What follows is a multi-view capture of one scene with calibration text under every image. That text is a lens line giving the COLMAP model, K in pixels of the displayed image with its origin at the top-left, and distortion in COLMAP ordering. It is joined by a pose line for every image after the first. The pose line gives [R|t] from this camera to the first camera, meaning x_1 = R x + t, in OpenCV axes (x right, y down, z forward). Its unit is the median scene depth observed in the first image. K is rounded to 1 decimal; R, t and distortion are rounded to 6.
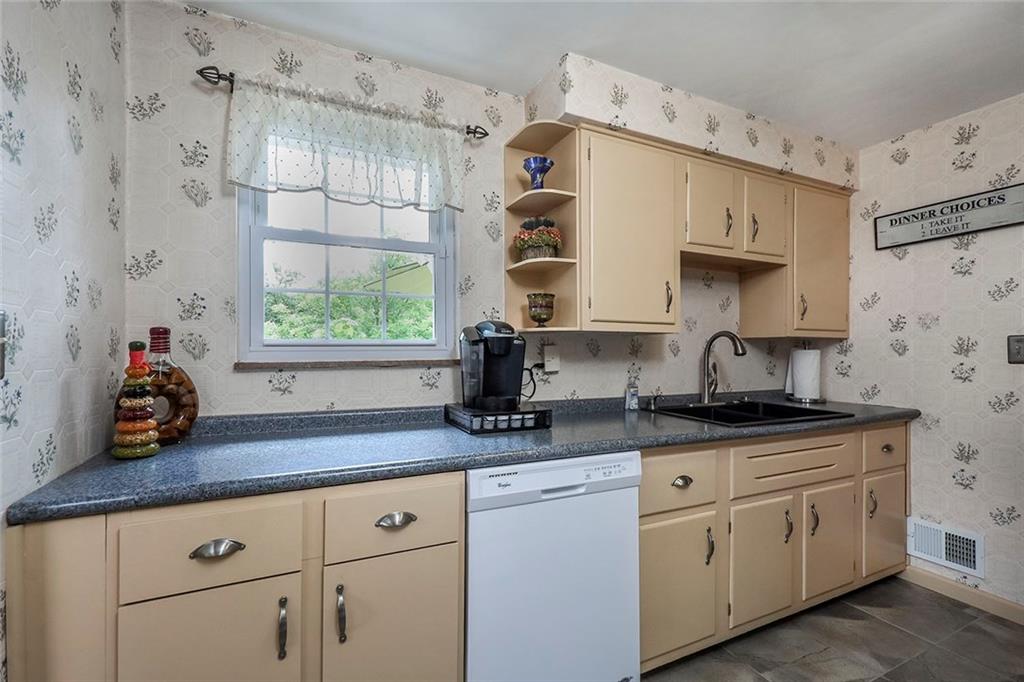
lens RADIAL K [[452.5, 0, 511.8], [0, 452.5, 337.5], [0, 0, 1]] dist [-0.012351, 0.000106]
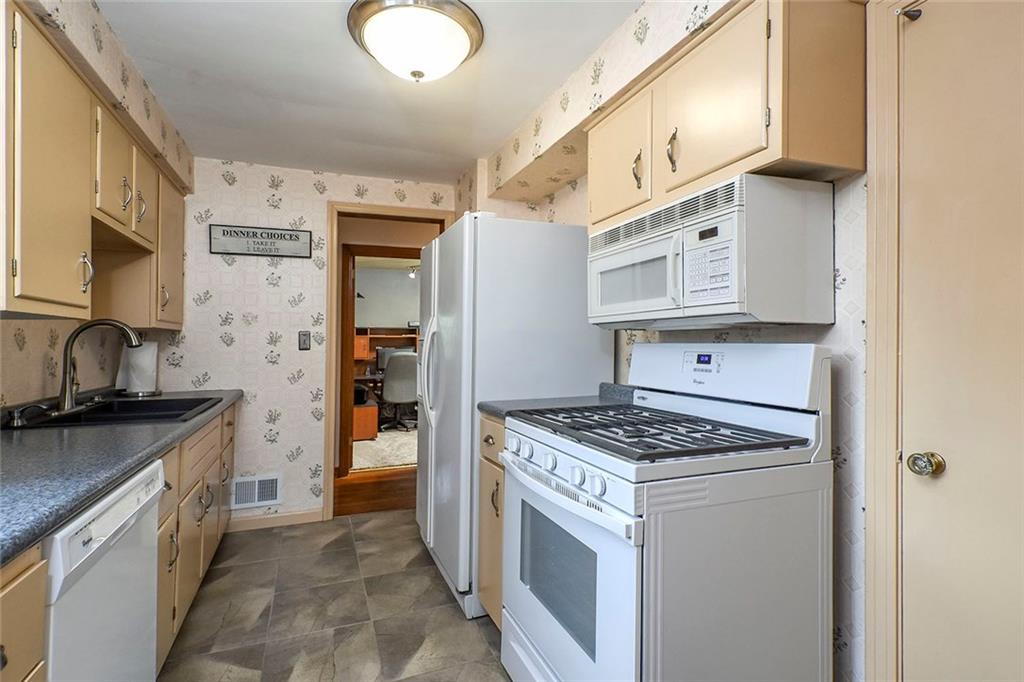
lens RADIAL K [[493.3, 0, 509.5], [0, 493.3, 331.7], [0, 0, 1]] dist [0.003829, -0.000046]
pose [[0.051498, 0.017201, 0.998525, -0.405031], [-0.022825, 0.999611, -0.016043, 0.006306], [-0.998412, -0.021965, 0.051871, 0.184484]]
